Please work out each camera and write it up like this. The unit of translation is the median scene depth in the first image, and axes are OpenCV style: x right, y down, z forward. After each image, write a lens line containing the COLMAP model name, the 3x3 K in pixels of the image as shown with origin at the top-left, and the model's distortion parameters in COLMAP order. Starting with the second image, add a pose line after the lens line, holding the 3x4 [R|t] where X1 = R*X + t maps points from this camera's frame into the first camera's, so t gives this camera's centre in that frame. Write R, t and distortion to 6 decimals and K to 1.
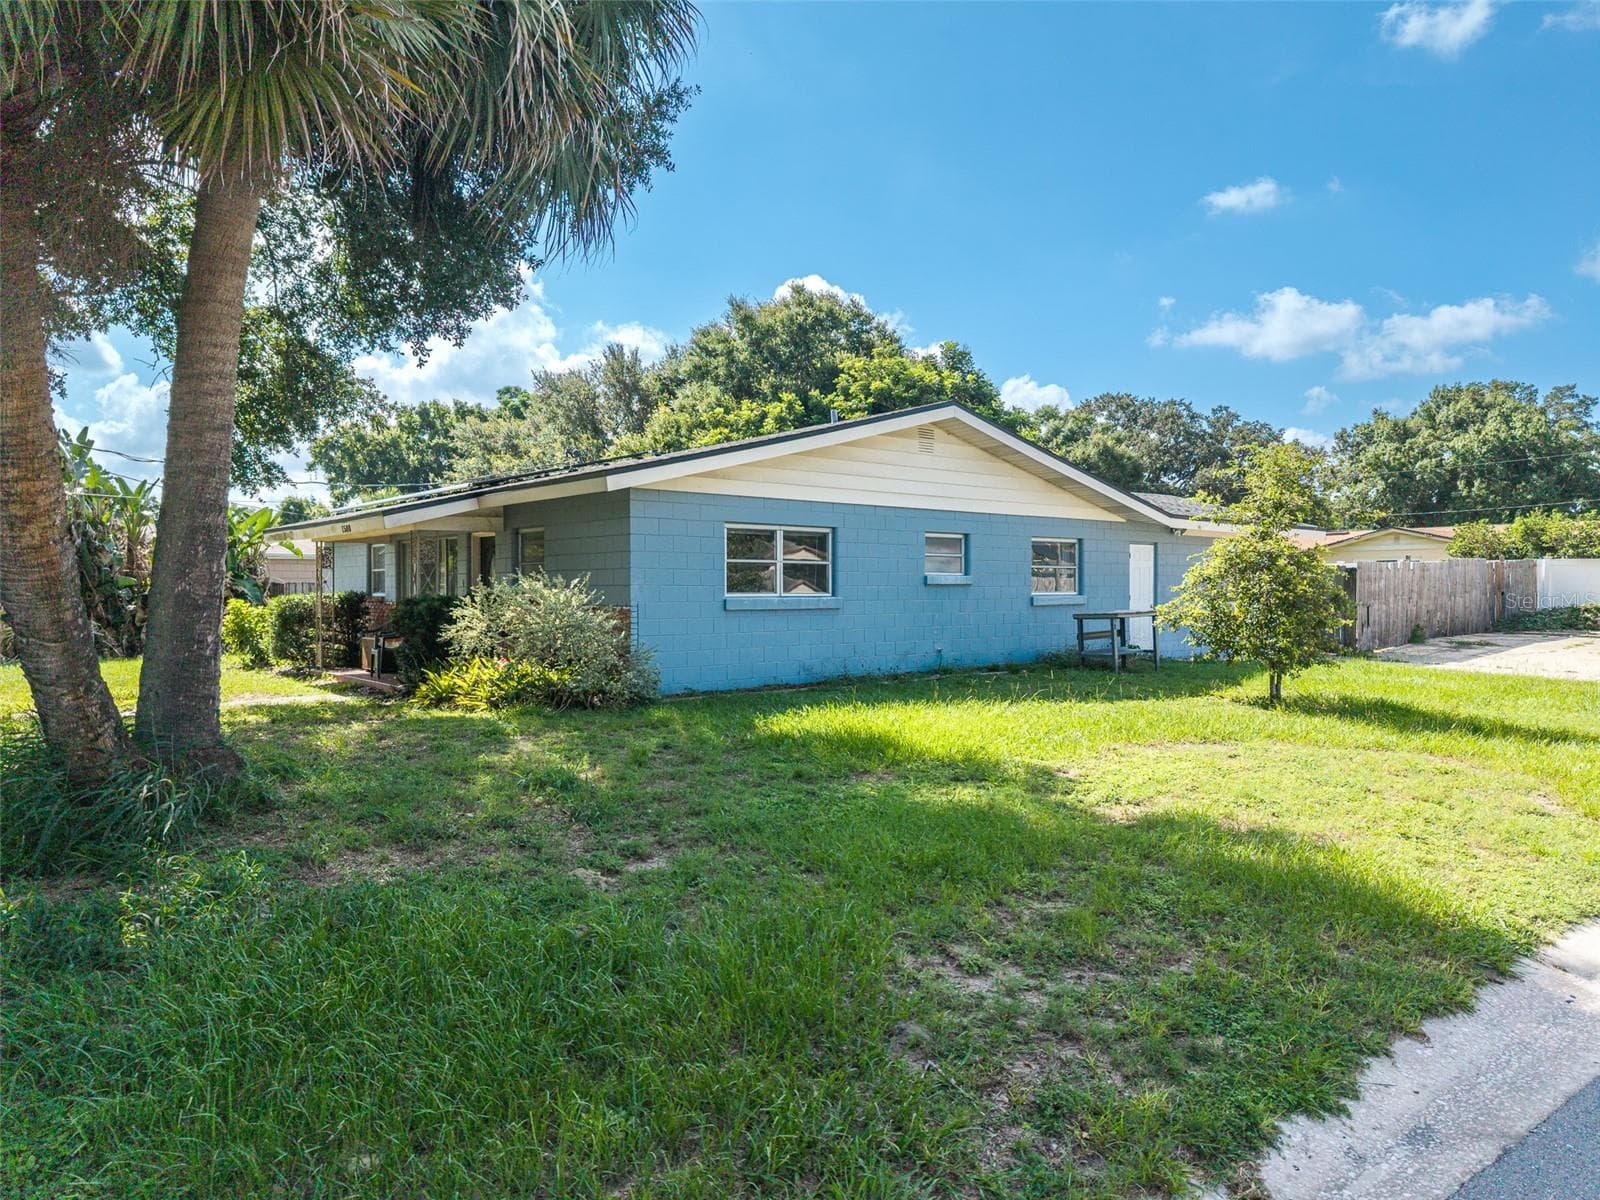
lens RADIAL K [[1059.2, 0, 800.0], [0, 1059.2, 600.0], [0, 0, 1]] dist [0.062547, -0.069614]
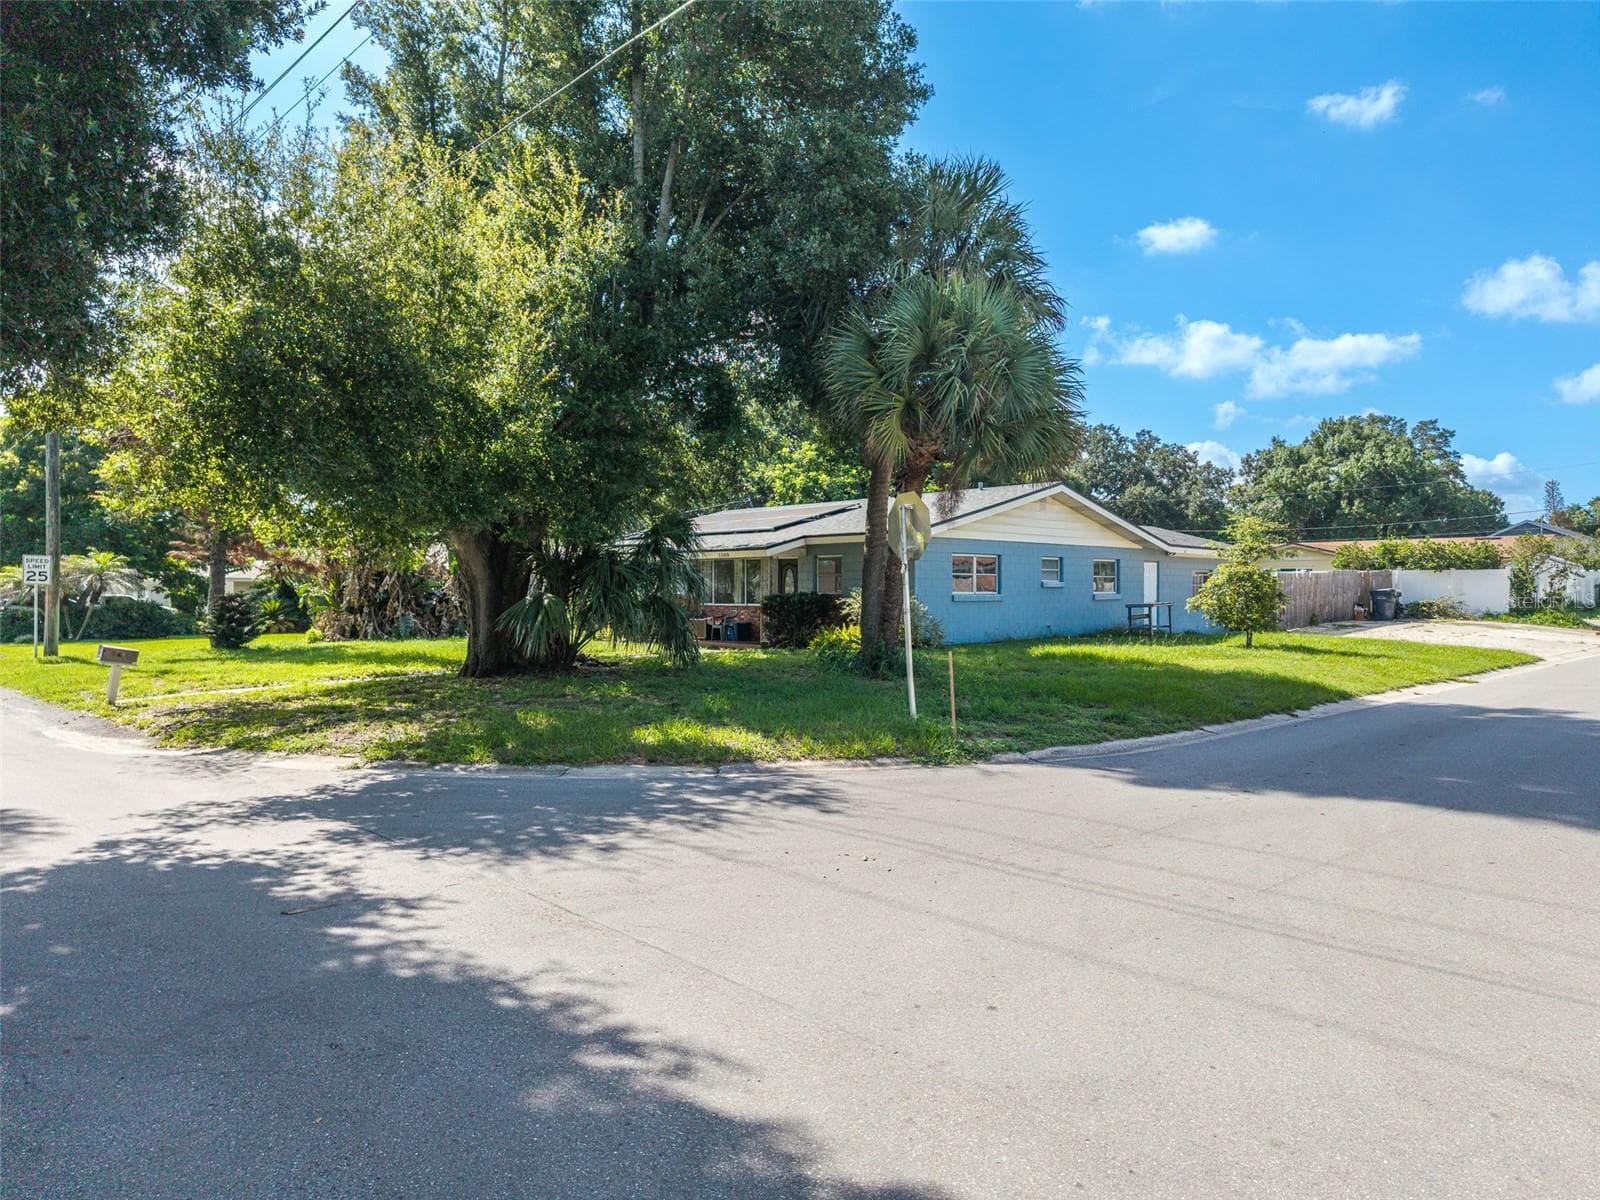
lens RADIAL K [[1079.1, 0, 800.0], [0, 1079.1, 600.0], [0, 0, 1]] dist [0.042975, -0.038387]
pose [[0.996272, -0.000979, 0.086259, -0.092859], [0.001179, 0.999997, -0.002276, 0.001971], [-0.086256, 0.002370, 0.996270, -0.155326]]
